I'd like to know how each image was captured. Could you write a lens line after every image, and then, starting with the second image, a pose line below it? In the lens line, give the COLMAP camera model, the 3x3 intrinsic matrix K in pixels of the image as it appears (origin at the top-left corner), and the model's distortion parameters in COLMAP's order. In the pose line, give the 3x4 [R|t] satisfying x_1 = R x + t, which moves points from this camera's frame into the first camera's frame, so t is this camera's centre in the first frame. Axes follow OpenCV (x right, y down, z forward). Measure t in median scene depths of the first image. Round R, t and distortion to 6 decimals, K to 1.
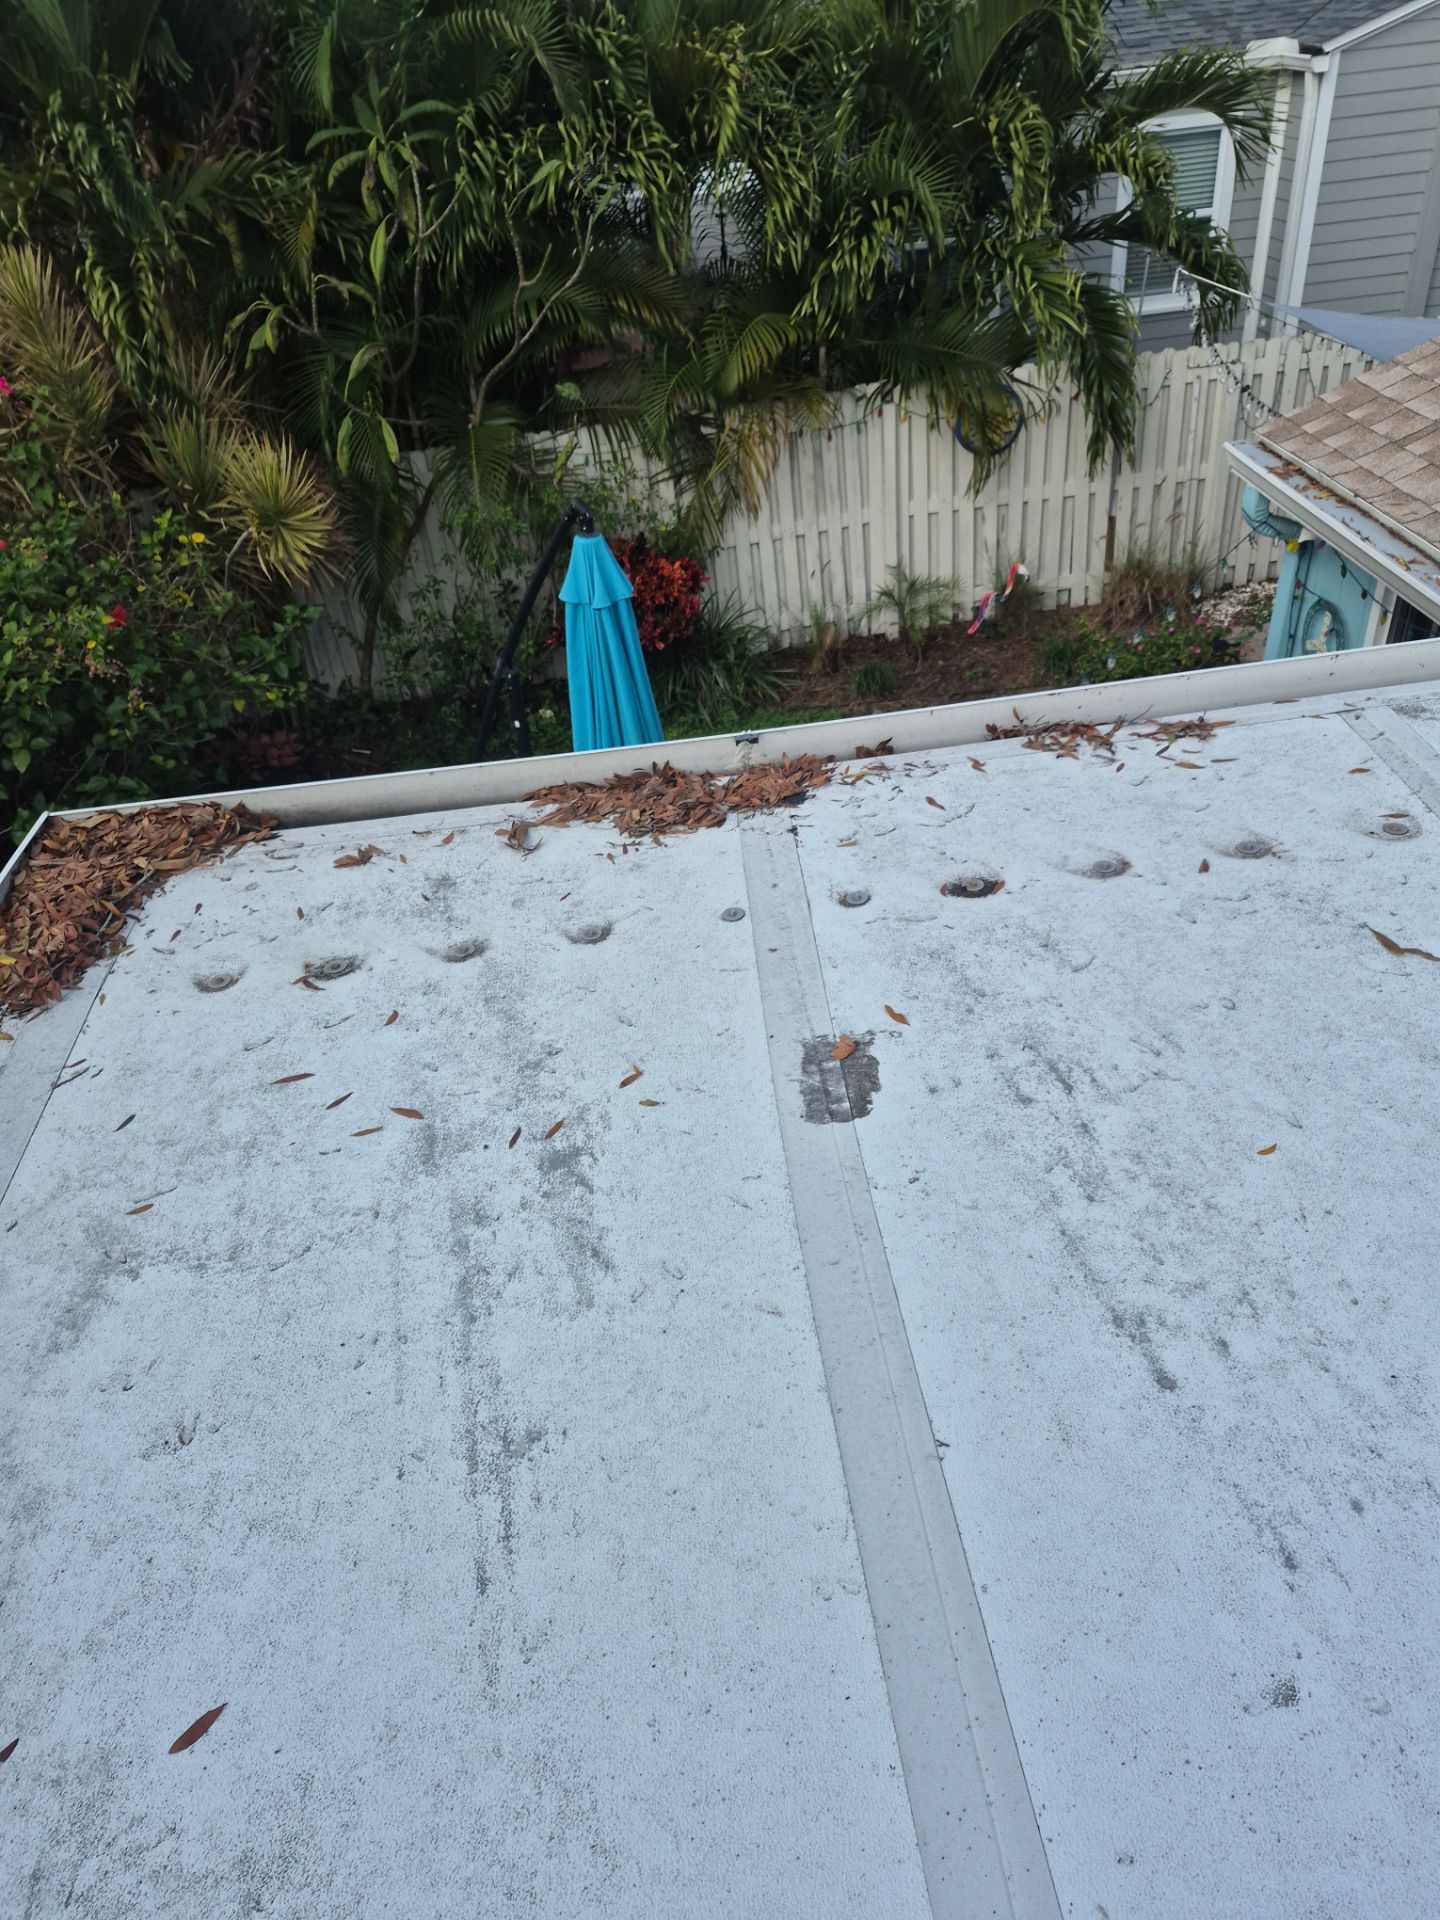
lens RADIAL K [[1320.4, 0, 761.0], [0, 1320.4, 986.6], [0, 0, 1]] dist [0.071712, -0.072713]
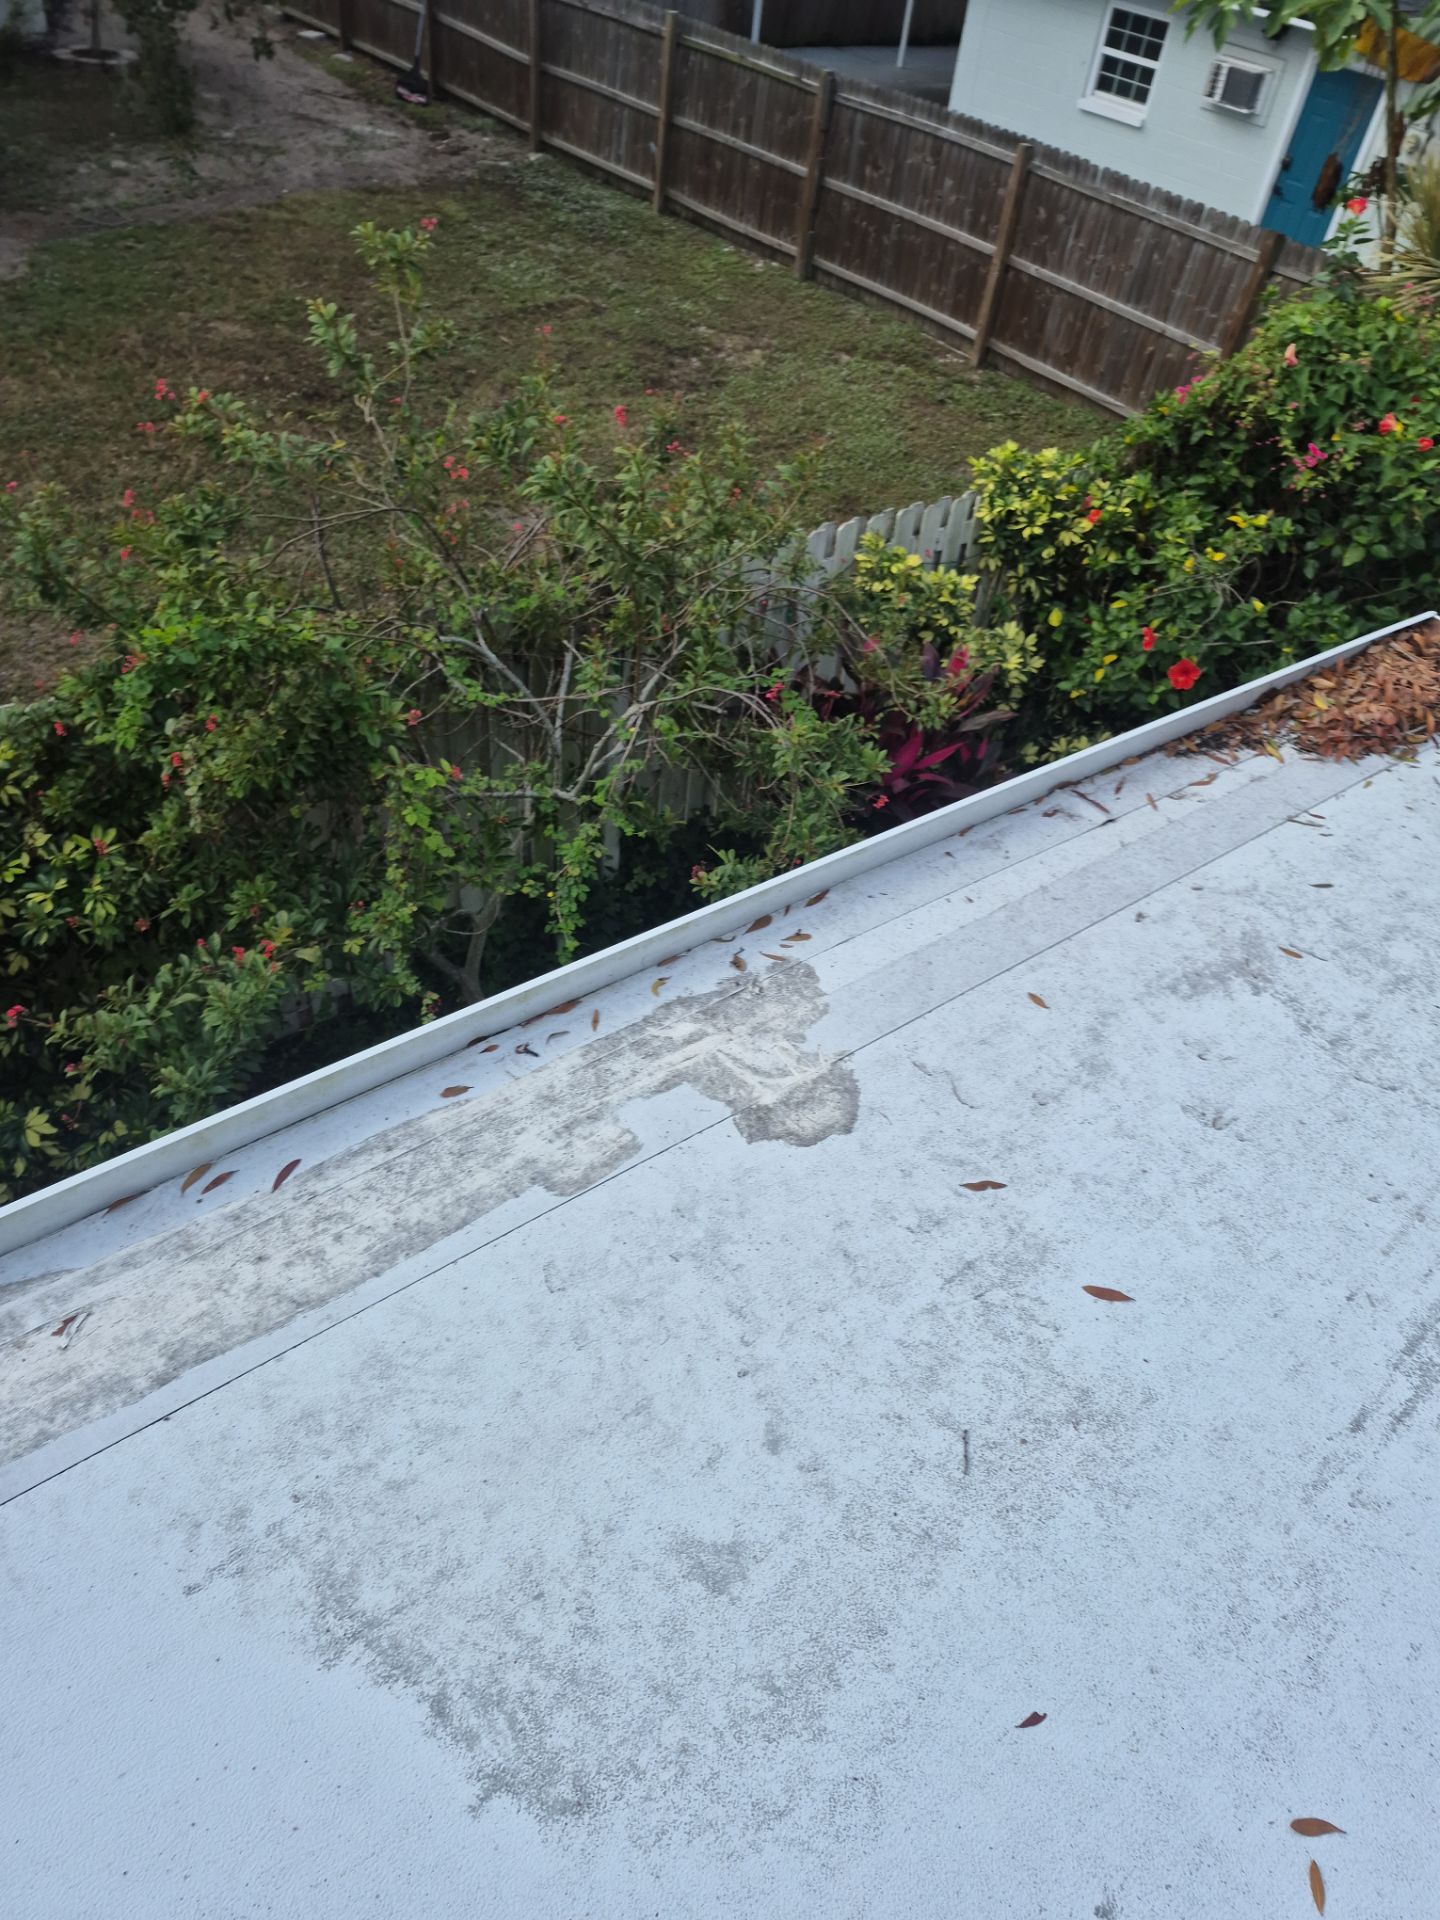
lens RADIAL K [[1374.4, 0, 693.1], [0, 1374.4, 971.9], [0, 0, 1]] dist [0.078384, -0.072637]
pose [[0.505631, 0.677885, -0.533674, -0.082794], [-0.628769, 0.713098, 0.310065, 0.116130], [0.590751, 0.178779, 0.786798, -0.157265]]
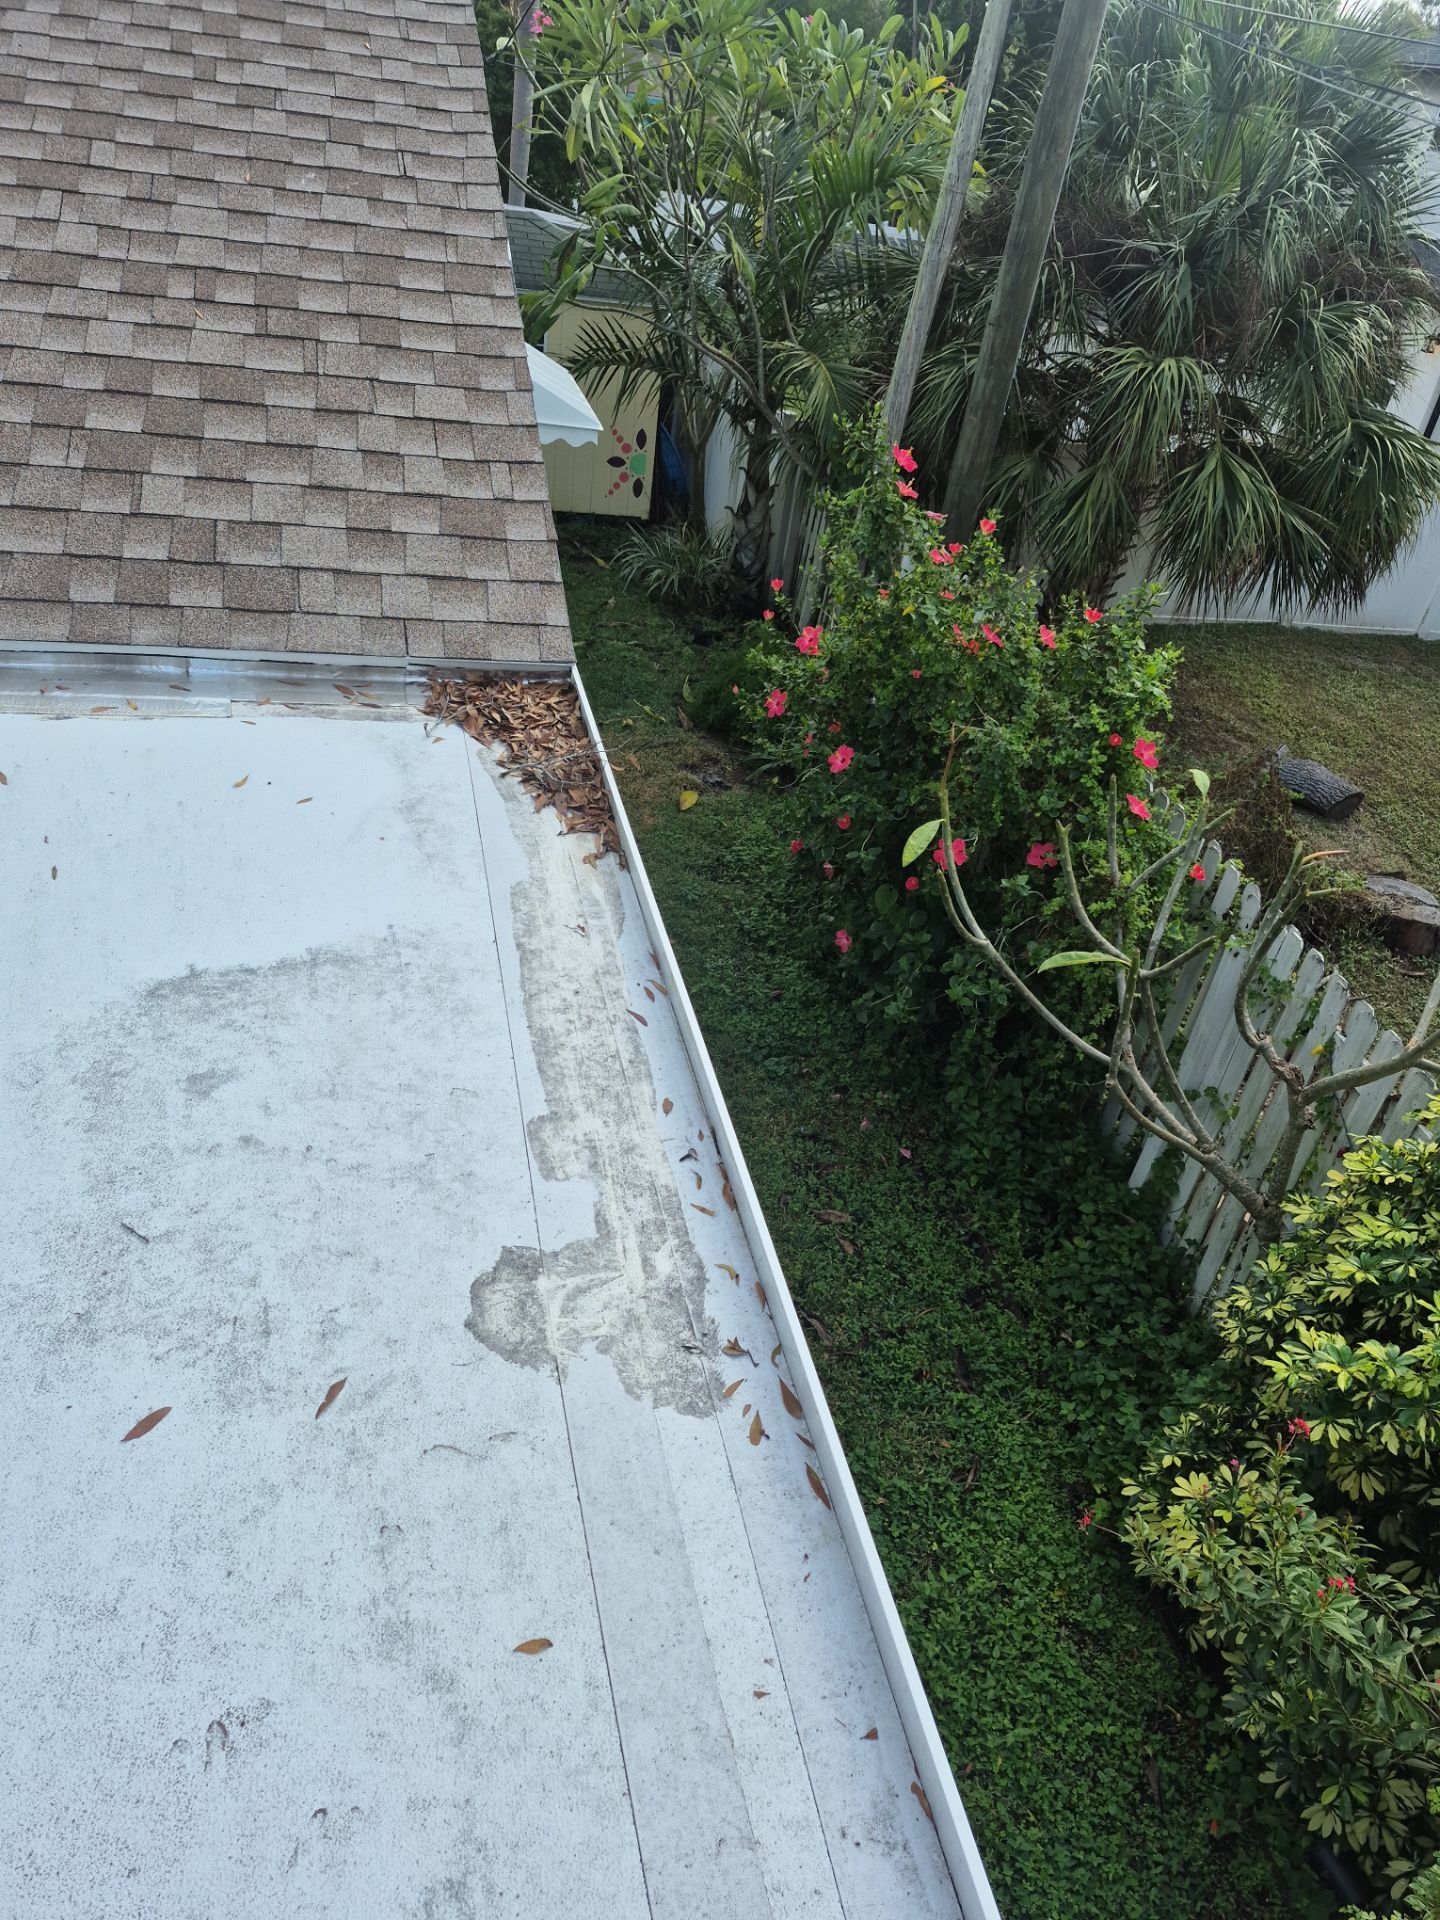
lens RADIAL K [[1320.4, 0, 734.5], [0, 1320.4, 972.4], [0, 0, 1]] dist [0.071712, -0.072713]
pose [[-0.989622, 0.020892, -0.142167, -0.458966], [-0.129809, 0.294322, 0.946850, -0.423375], [0.061624, 0.955478, -0.288555, 0.601563]]
